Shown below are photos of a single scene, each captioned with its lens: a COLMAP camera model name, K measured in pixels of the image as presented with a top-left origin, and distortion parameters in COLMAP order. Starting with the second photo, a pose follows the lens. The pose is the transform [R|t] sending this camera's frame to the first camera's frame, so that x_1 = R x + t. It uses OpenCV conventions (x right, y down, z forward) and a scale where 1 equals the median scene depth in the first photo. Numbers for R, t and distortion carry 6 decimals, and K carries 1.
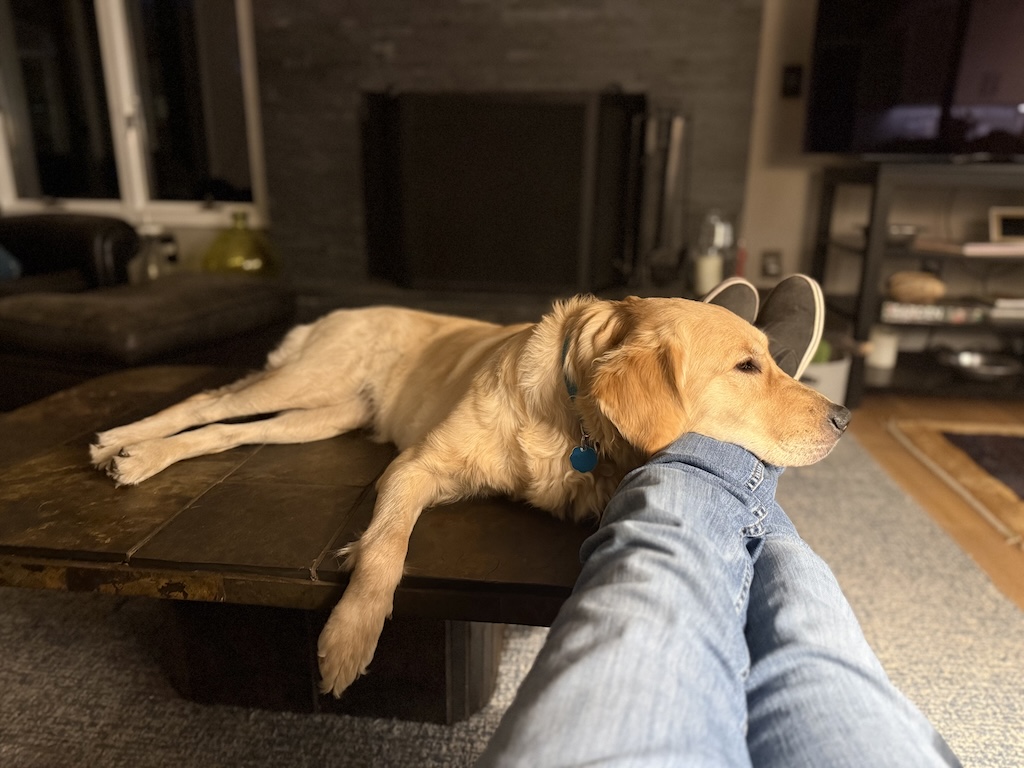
lens RADIAL K [[712.3, 0, 512.0], [0, 712.3, 384.0], [0, 0, 1]] dist [0.020146, -0.030224]
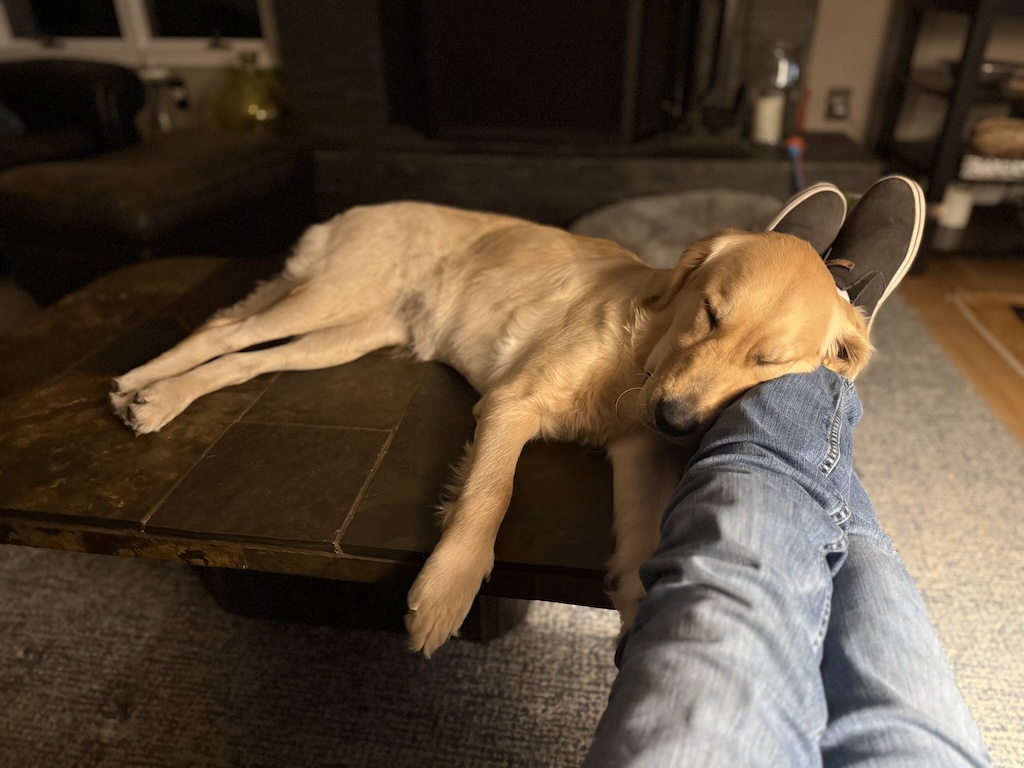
lens RADIAL K [[714.6, 0, 503.7], [0, 714.6, 390.5], [0, 0, 1]] dist [-0.007995, -0.004997]
pose [[0.998523, 0.012432, -0.052880, -0.011965], [0.000397, 0.971762, 0.235962, -0.107848], [0.054321, -0.235635, 0.970322, 0.113400]]
